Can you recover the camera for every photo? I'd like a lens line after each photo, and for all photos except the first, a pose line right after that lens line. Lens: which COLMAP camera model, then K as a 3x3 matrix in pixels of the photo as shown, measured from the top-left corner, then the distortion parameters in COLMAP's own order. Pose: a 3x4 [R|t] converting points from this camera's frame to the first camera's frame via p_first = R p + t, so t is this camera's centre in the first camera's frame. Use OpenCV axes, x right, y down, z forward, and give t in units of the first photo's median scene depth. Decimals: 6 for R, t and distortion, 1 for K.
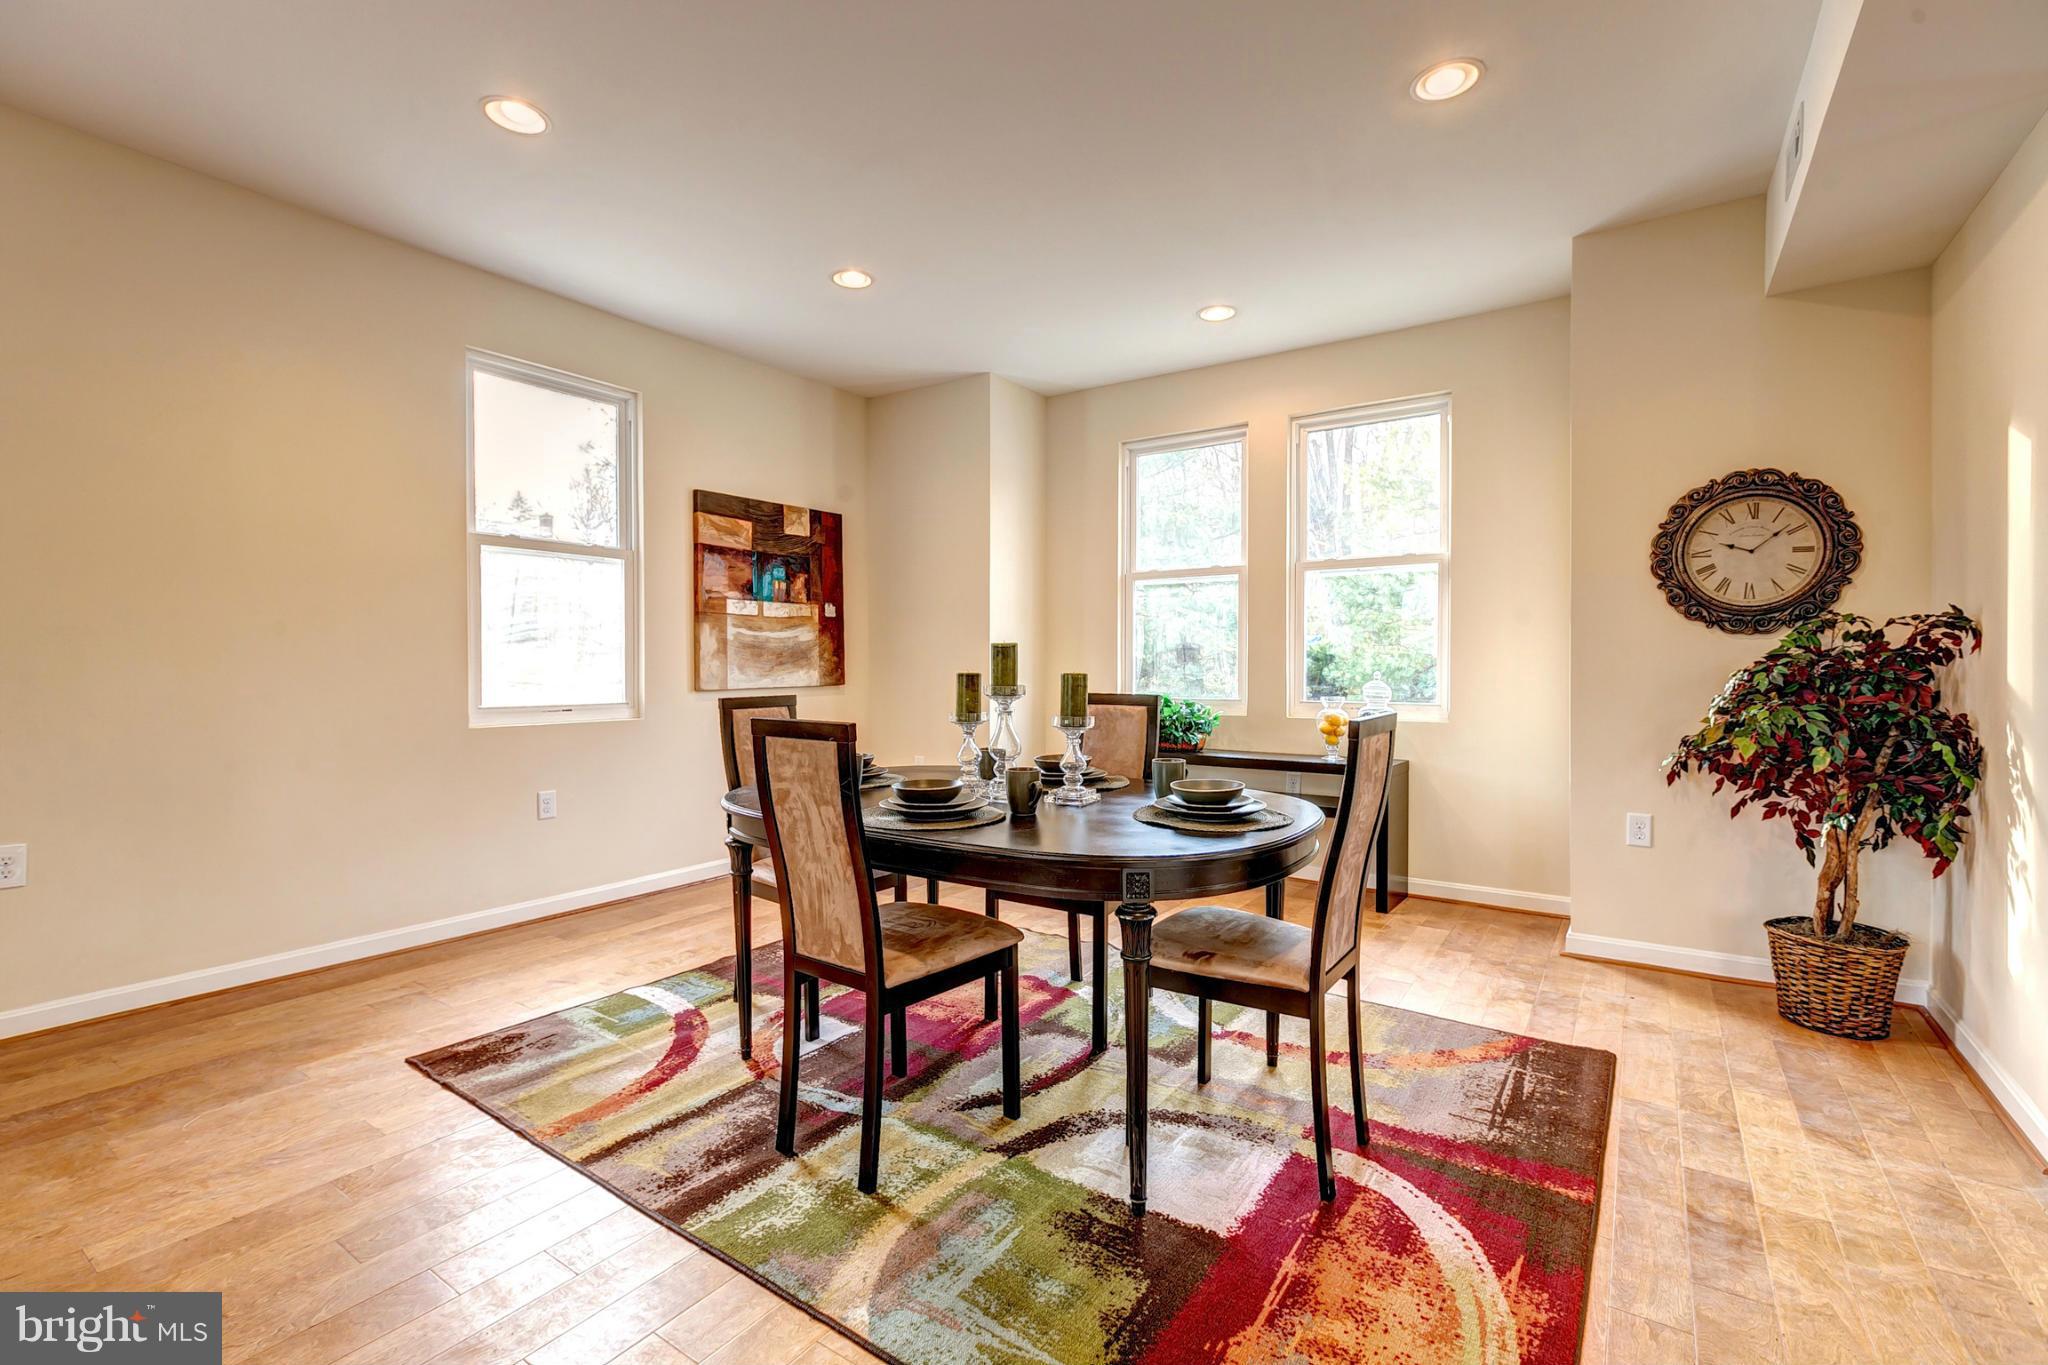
lens RADIAL K [[910.5, 0, 1008.2], [0, 910.5, 670.4], [0, 0, 1]] dist [-0.002081, 0.000634]
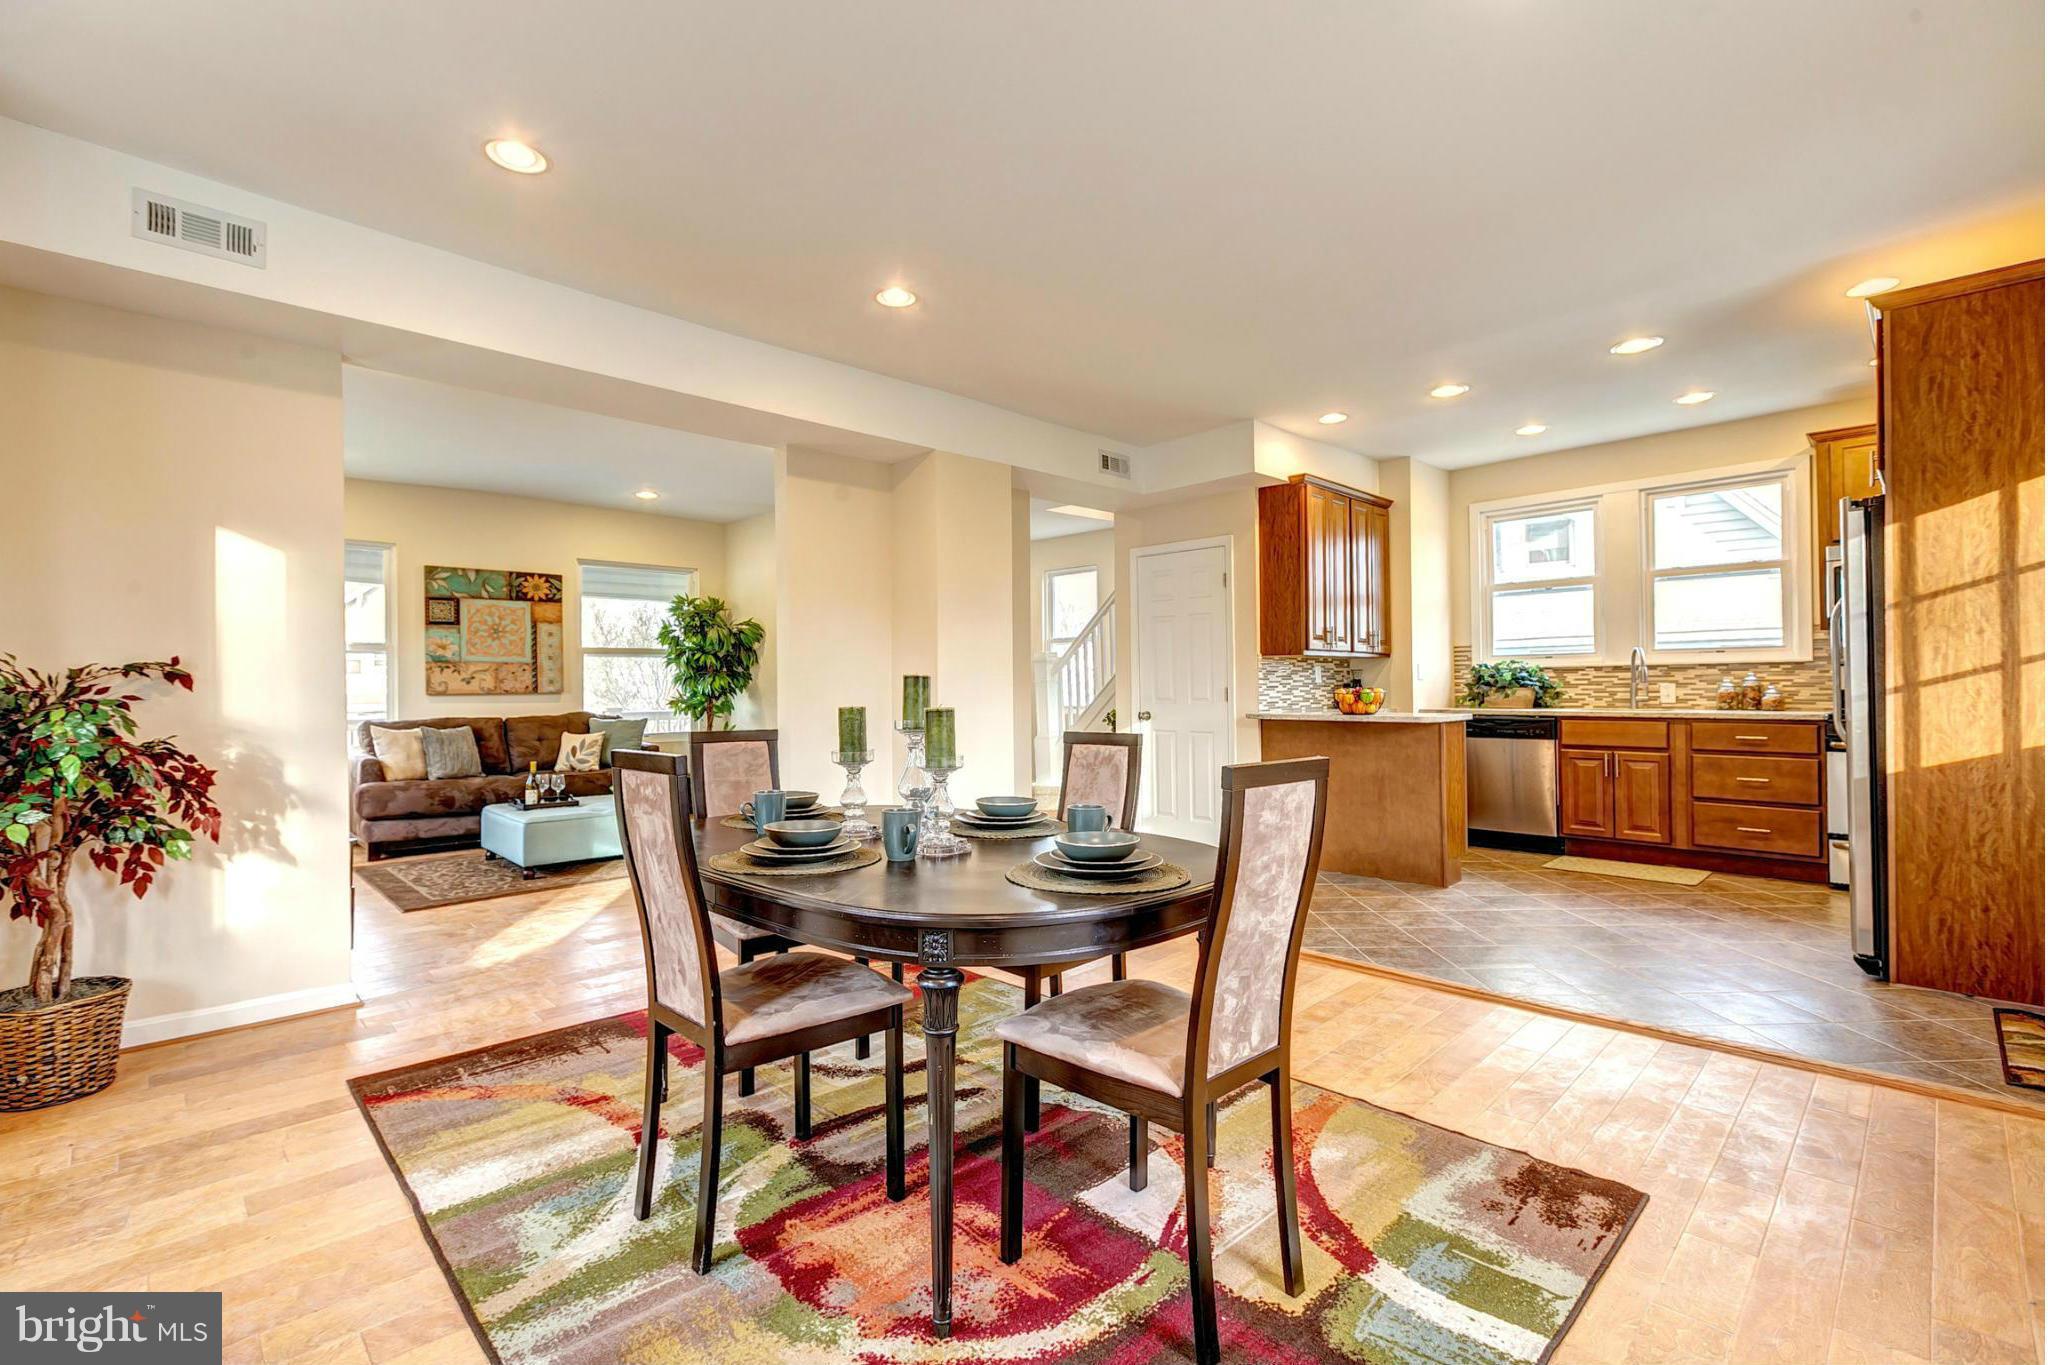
lens RADIAL K [[910.5, 0, 994.8], [0, 910.5, 641.9], [0, 0, 1]] dist [-0.002081, 0.000634]
pose [[-0.979645, 0.021409, 0.199591, -0.180073], [0.013204, 0.999016, -0.042349, -0.015819], [-0.200301, -0.038851, -0.978964, 1.241210]]
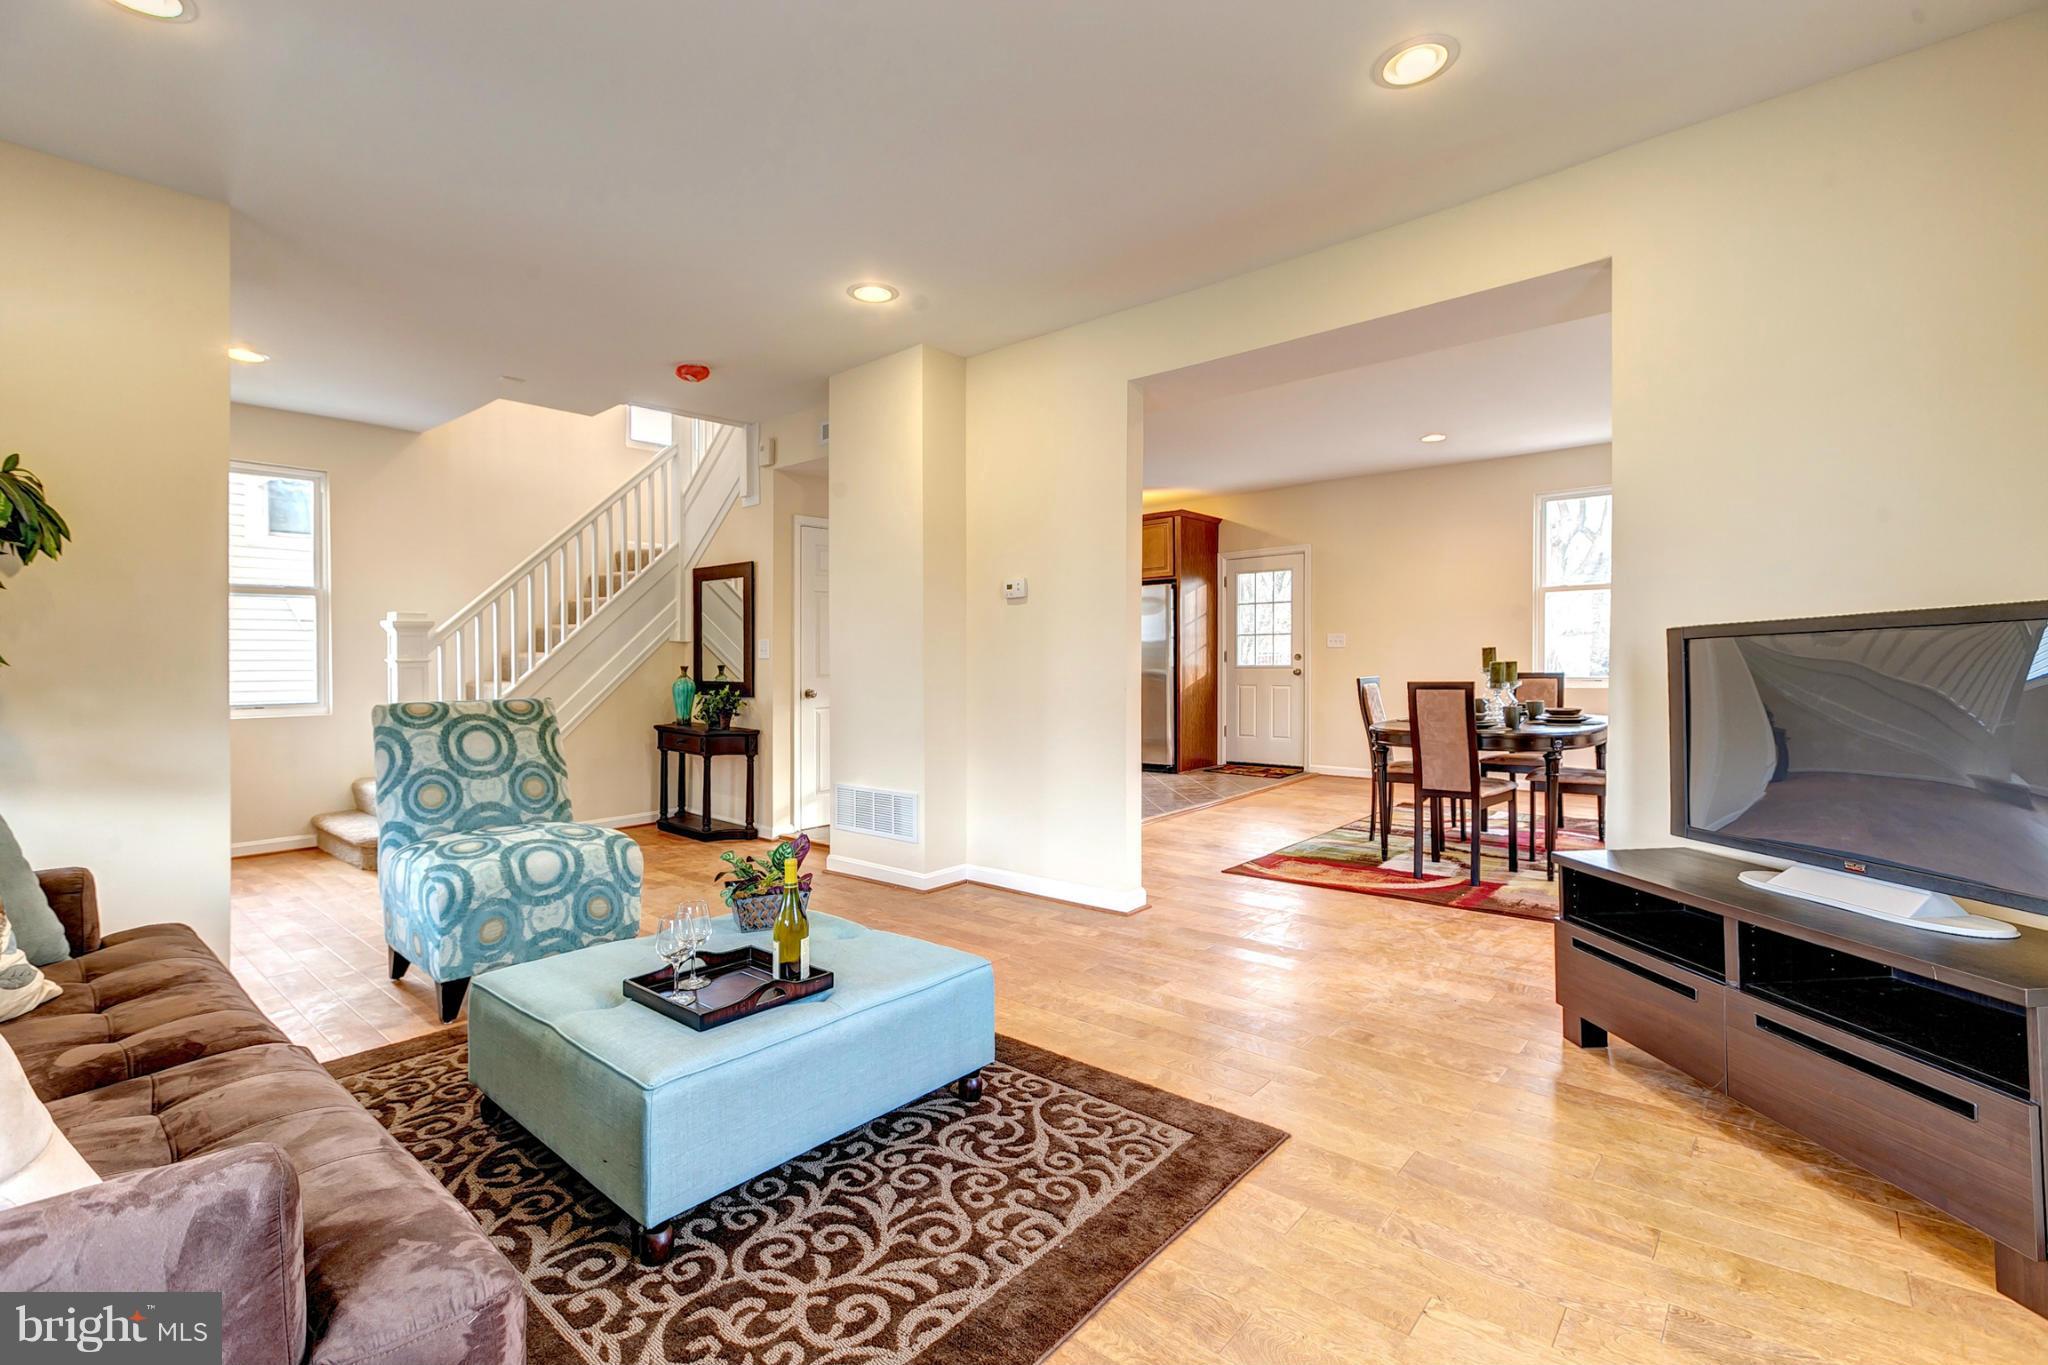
lens RADIAL K [[910.5, 0, 1027.0], [0, 910.5, 676.1], [0, 0, 1]] dist [-0.002081, 0.000634]
pose [[-0.101577, 0.024095, -0.994536, 1.400438], [0.006542, 0.999701, 0.023552, -0.013004], [0.994806, -0.004114, -0.101704, 0.101129]]
